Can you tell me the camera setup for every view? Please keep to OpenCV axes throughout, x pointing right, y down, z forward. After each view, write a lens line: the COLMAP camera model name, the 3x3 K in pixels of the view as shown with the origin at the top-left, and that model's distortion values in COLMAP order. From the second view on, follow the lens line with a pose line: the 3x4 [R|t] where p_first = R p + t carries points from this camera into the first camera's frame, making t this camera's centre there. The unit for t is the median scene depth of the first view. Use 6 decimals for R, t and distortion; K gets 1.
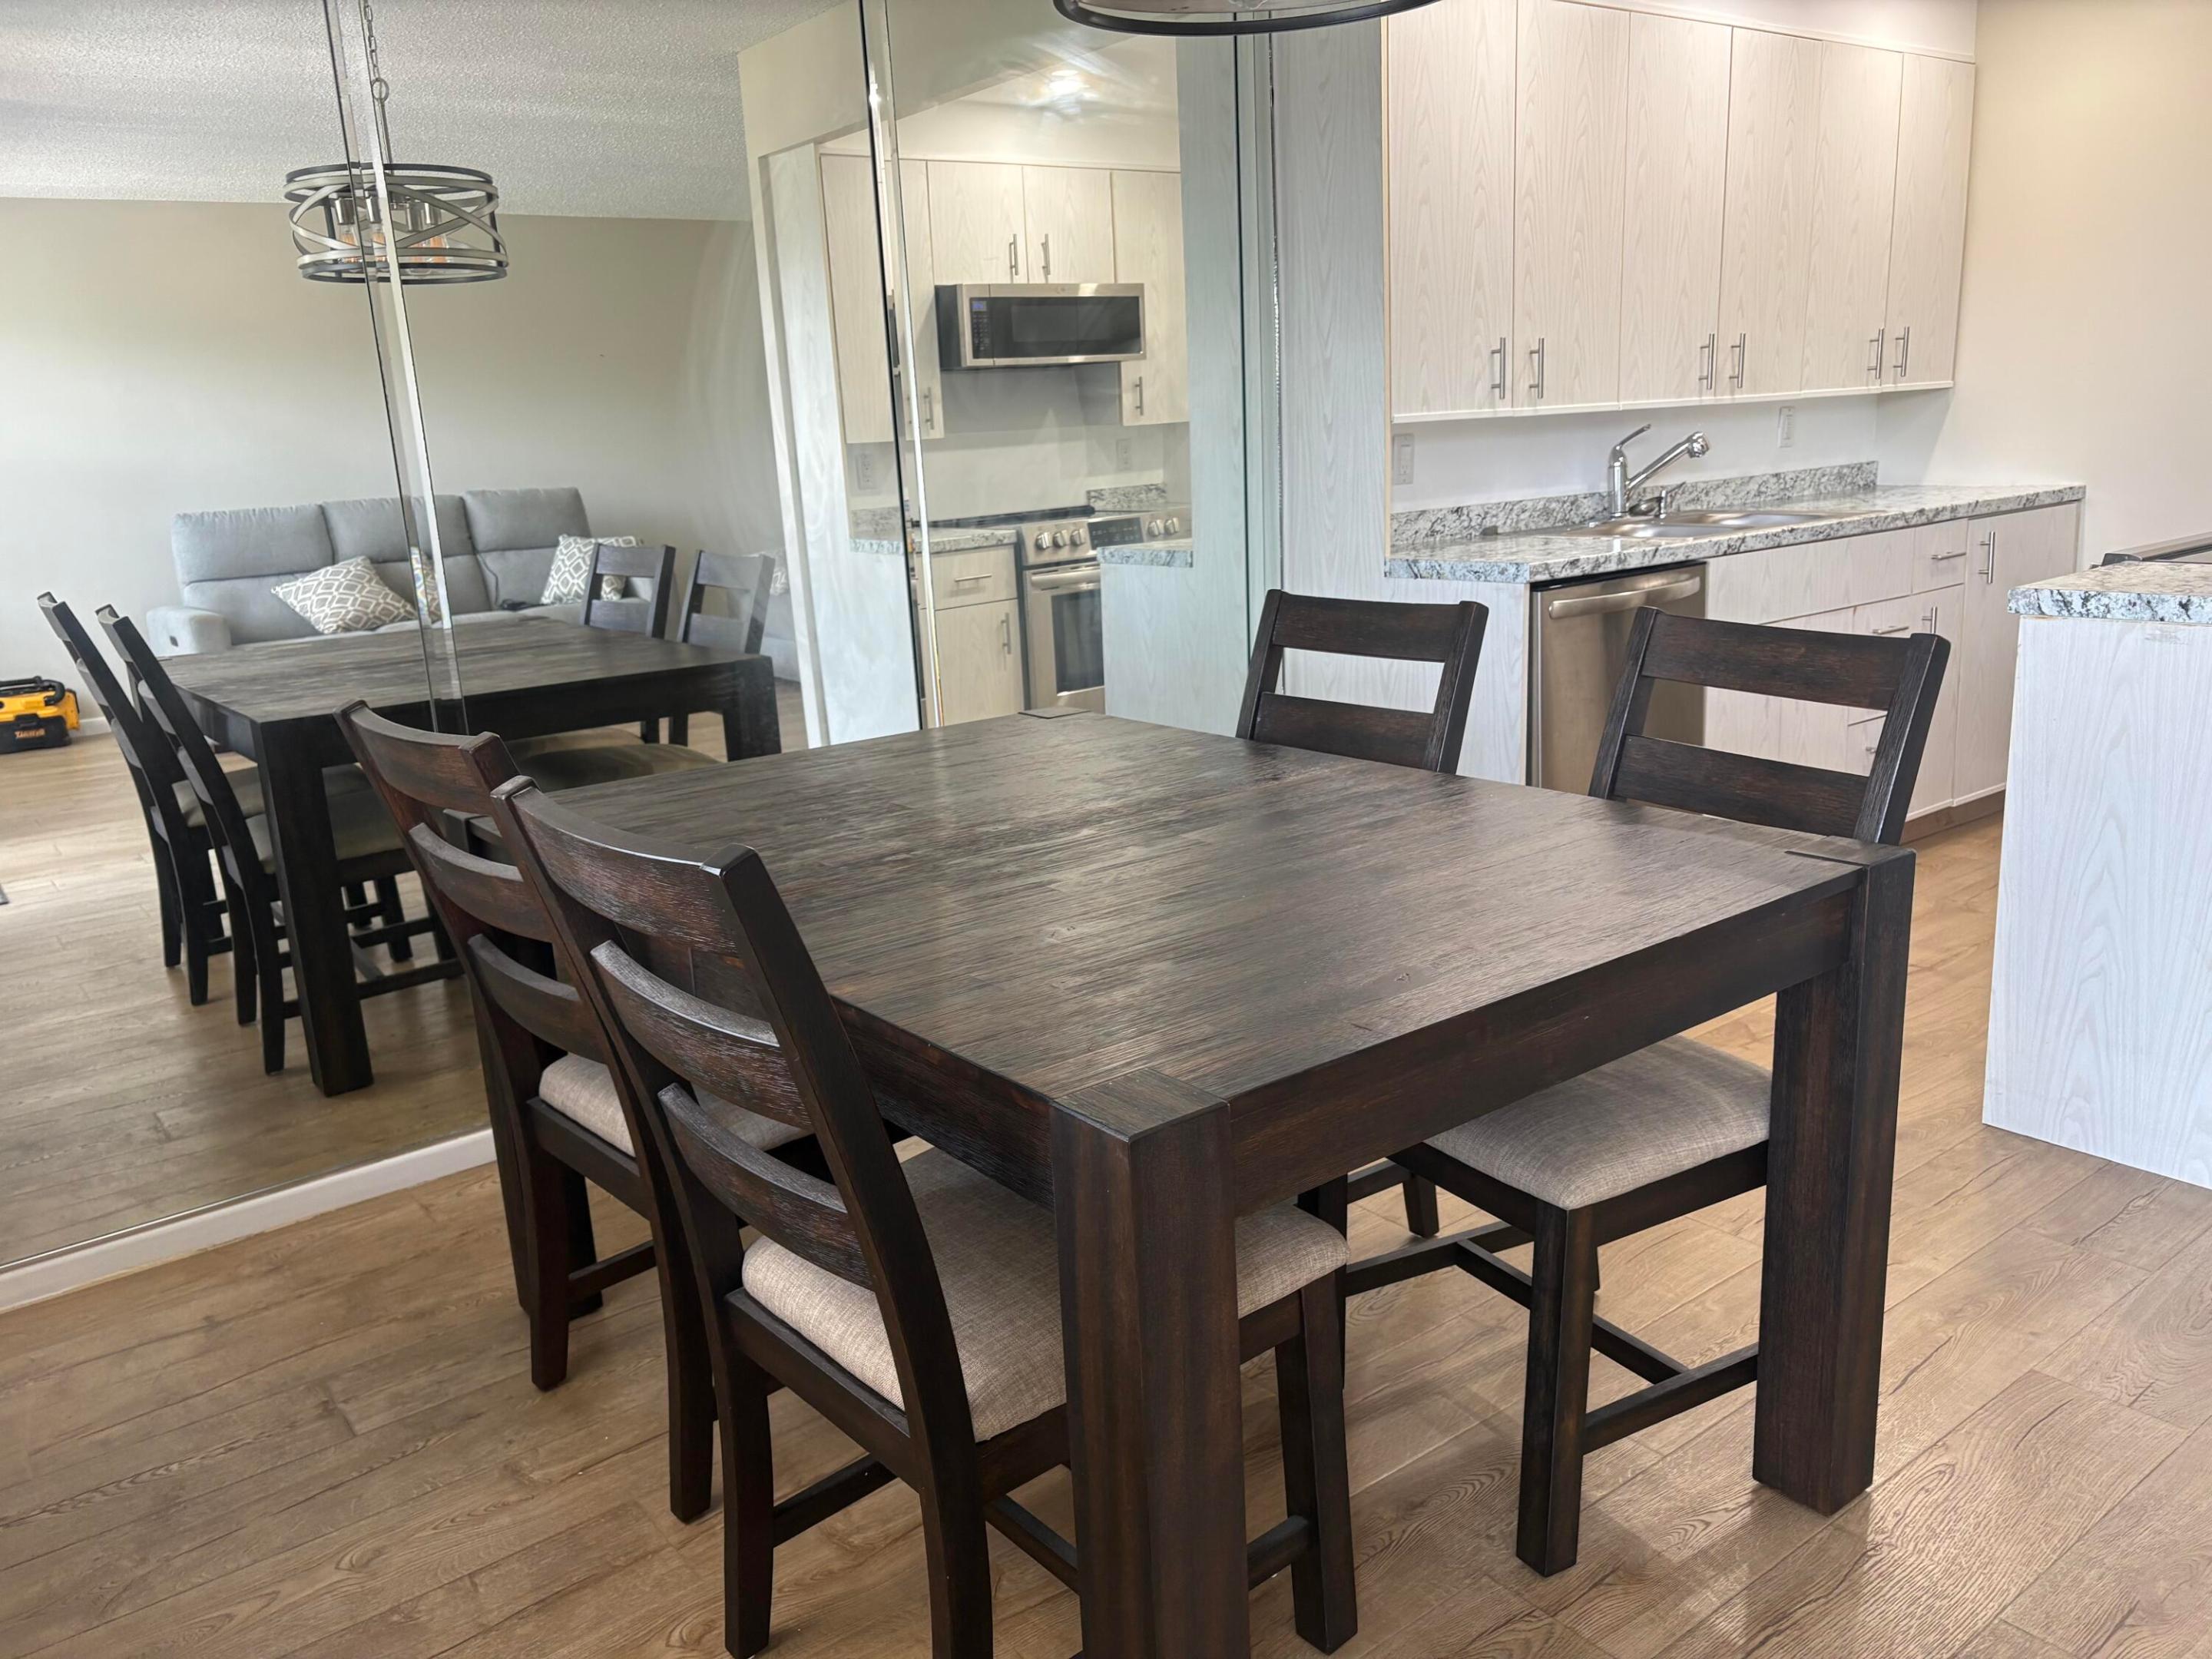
lens RADIAL K [[1701.6, 0, 1105.3], [0, 1701.6, 830.7], [0, 0, 1]] dist [0.038763, -0.043220]
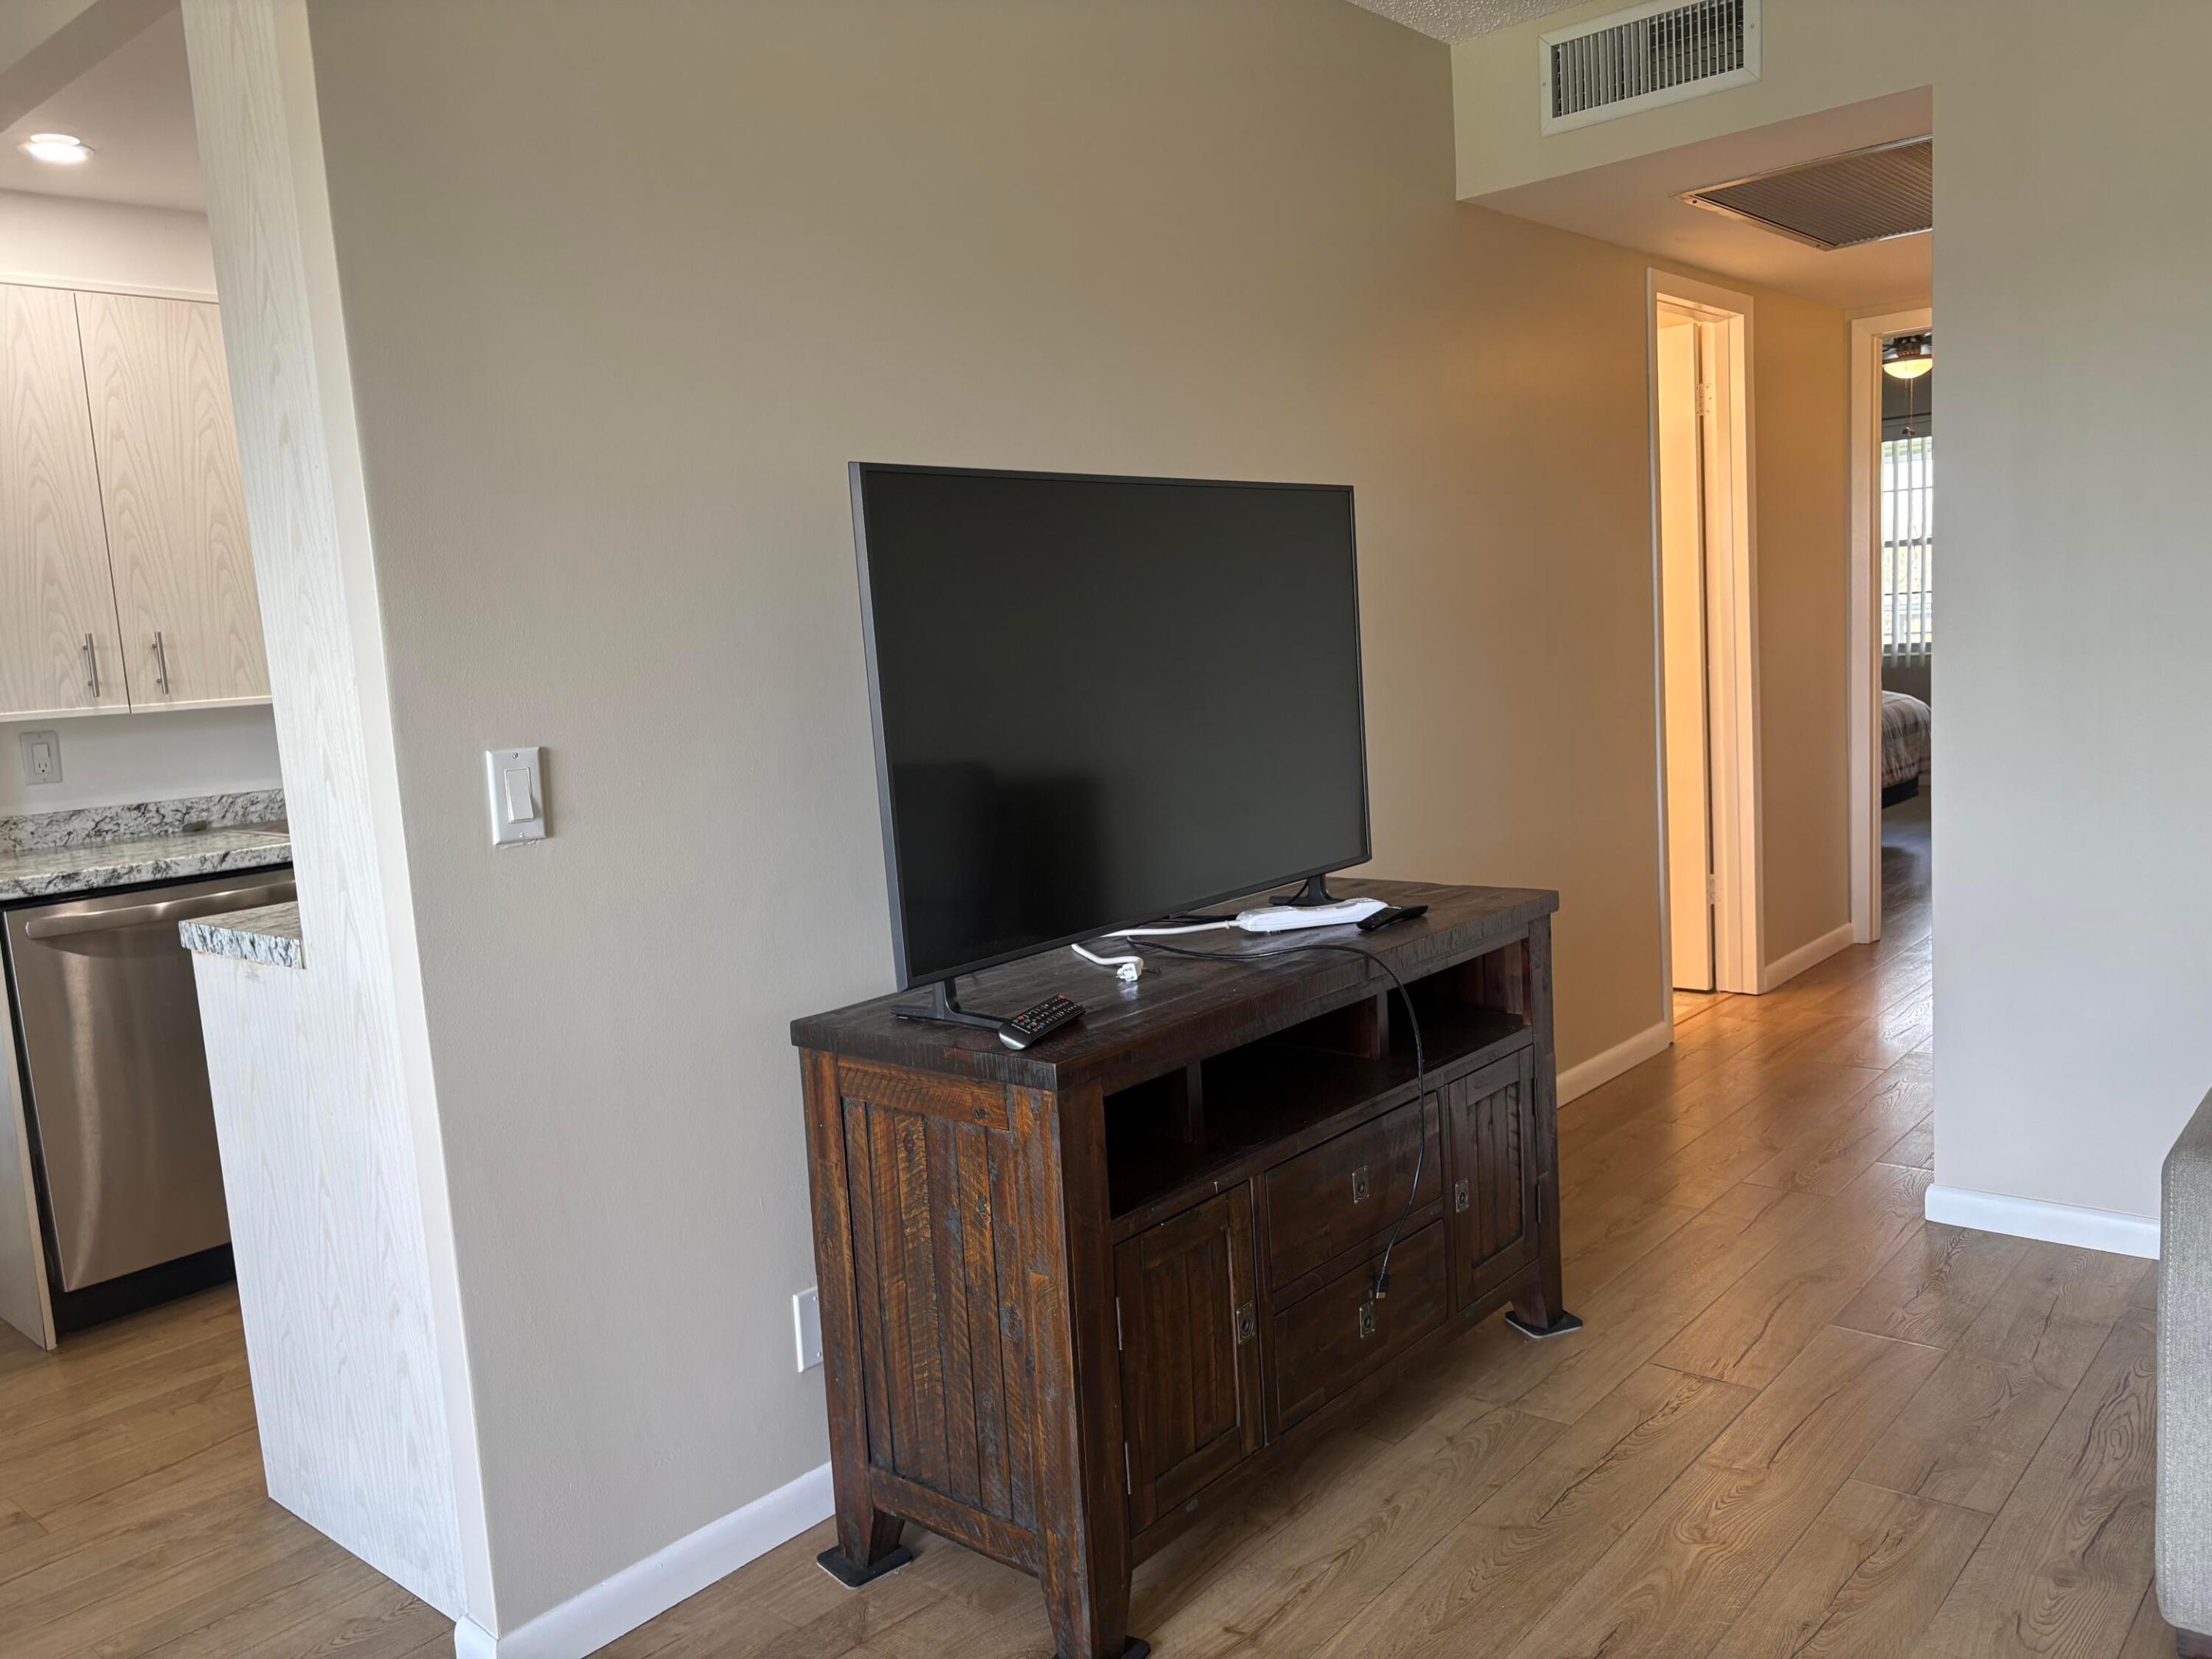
lens RADIAL K [[1701.6, 0, 1105.0], [0, 1701.6, 831.2], [0, 0, 1]] dist [0.038763, -0.043220]
pose [[0.981417, -0.035506, 0.188576, 0.591003], [0.059127, 0.990871, -0.121155, -0.032474], [-0.182553, 0.130054, 0.974557, -0.008553]]
